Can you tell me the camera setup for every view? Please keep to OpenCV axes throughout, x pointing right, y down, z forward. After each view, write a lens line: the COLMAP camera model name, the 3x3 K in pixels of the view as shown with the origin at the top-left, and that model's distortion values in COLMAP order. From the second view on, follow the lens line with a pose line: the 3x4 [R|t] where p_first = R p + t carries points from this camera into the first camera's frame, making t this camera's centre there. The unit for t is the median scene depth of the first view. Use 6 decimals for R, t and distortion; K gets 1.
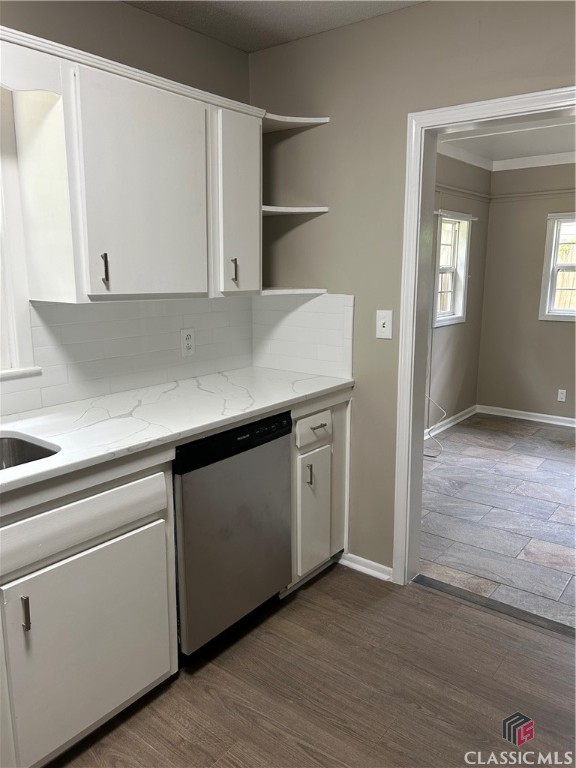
lens RADIAL K [[576.5, 0, 288.0], [0, 576.5, 384.0], [0, 0, 1]] dist [0.068426, -0.066010]
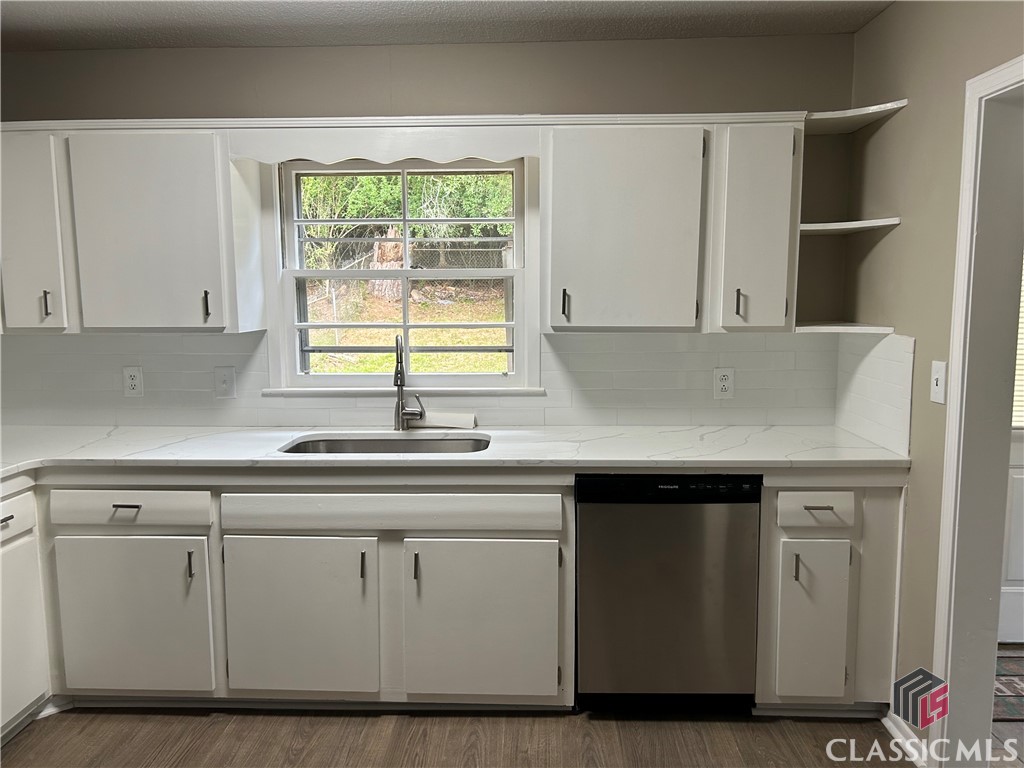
lens RADIAL K [[768.7, 0, 498.1], [0, 768.7, 385.1], [0, 0, 1]] dist [0.068426, -0.066010]
pose [[0.593279, 0.095128, -0.799357, 0.625862], [-0.152962, 0.988224, 0.004077, -0.025277], [0.790331, 0.119853, 0.600843, 0.040018]]
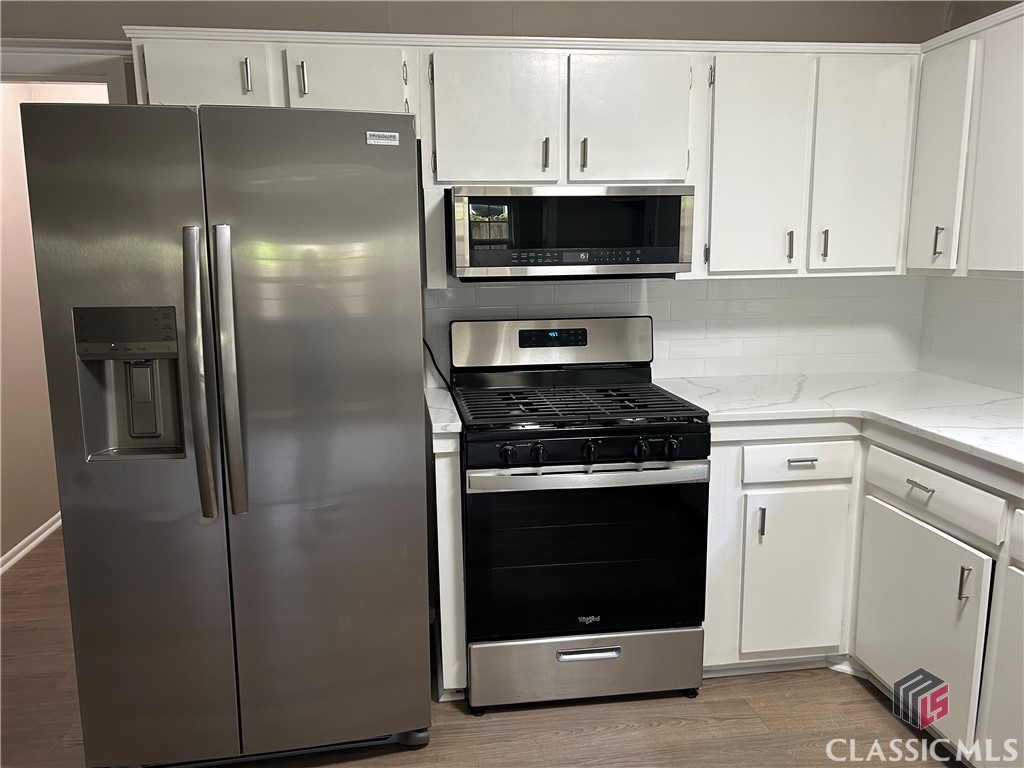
lens RADIAL K [[787.7, 0, 512.0], [0, 787.7, 384.0], [0, 0, 1]] dist [-0.004727, -0.002942]
pose [[-0.691279, 0.133800, -0.710092, 0.423892], [-0.125490, 0.945544, 0.300330, -0.103132], [0.711607, 0.296721, -0.636845, 0.522449]]
